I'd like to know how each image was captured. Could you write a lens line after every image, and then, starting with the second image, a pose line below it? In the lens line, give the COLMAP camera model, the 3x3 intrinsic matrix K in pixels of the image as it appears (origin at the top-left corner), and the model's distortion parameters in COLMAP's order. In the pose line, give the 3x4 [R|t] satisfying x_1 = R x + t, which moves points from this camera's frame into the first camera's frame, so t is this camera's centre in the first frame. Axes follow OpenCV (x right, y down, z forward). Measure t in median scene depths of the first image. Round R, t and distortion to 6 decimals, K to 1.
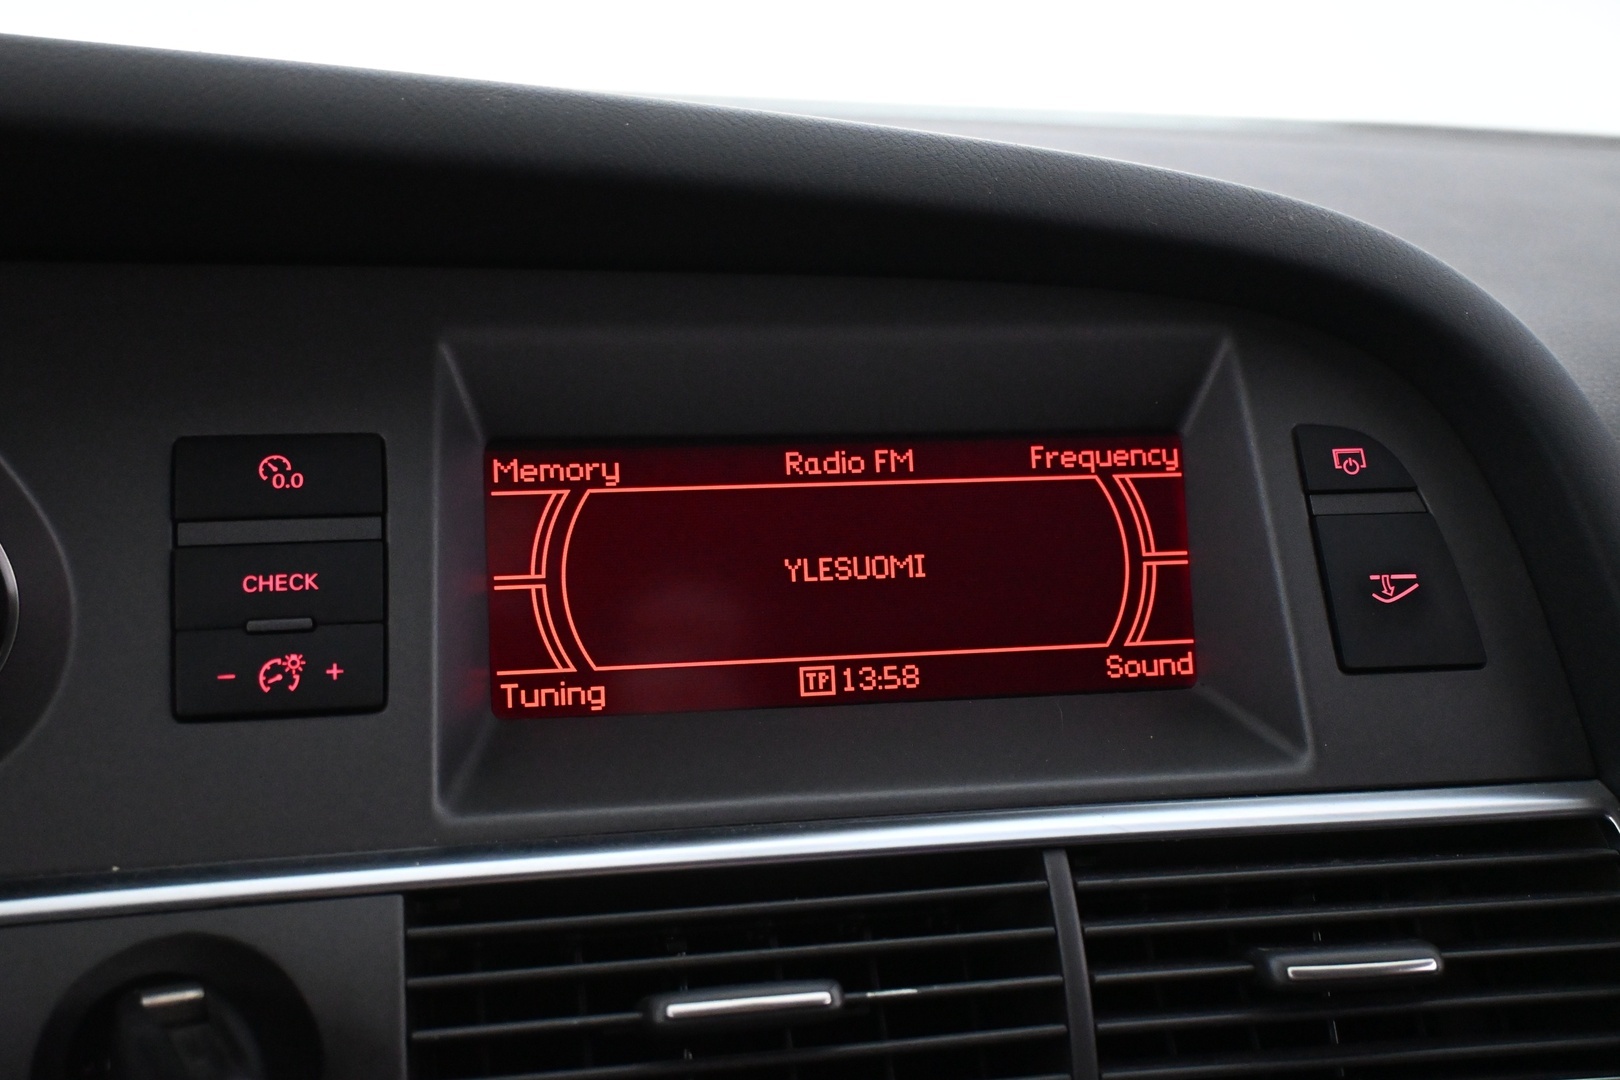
lens RADIAL K [[1566.3, 0, 812.0], [0, 1566.3, 552.0], [0, 0, 1]] dist [-0.014110, 0.000000]
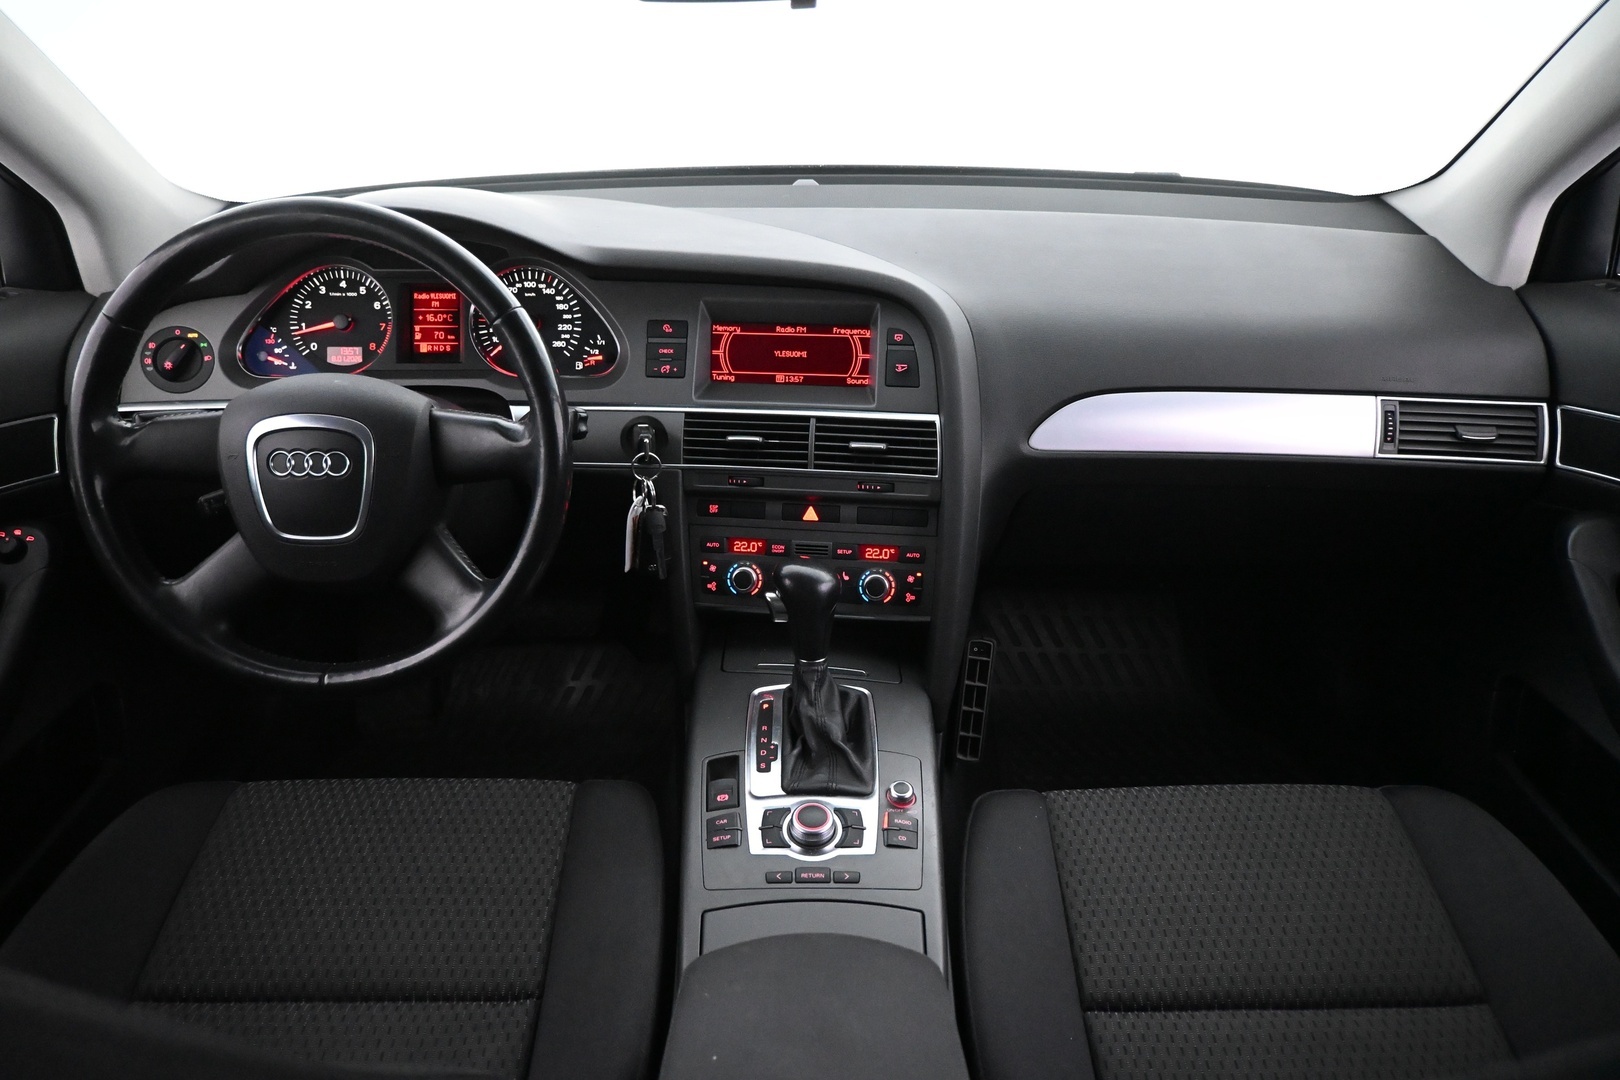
lens RADIAL K [[1145.5, 0, 835.9], [0, 1145.5, 541.8], [0, 0, 1]] dist [-0.032486, 0.017047]
pose [[0.957223, 0.117594, -0.264379, 1.101437], [-0.052623, 0.969205, 0.240568, -0.268165], [0.284526, -0.216365, 0.933933, -2.169012]]
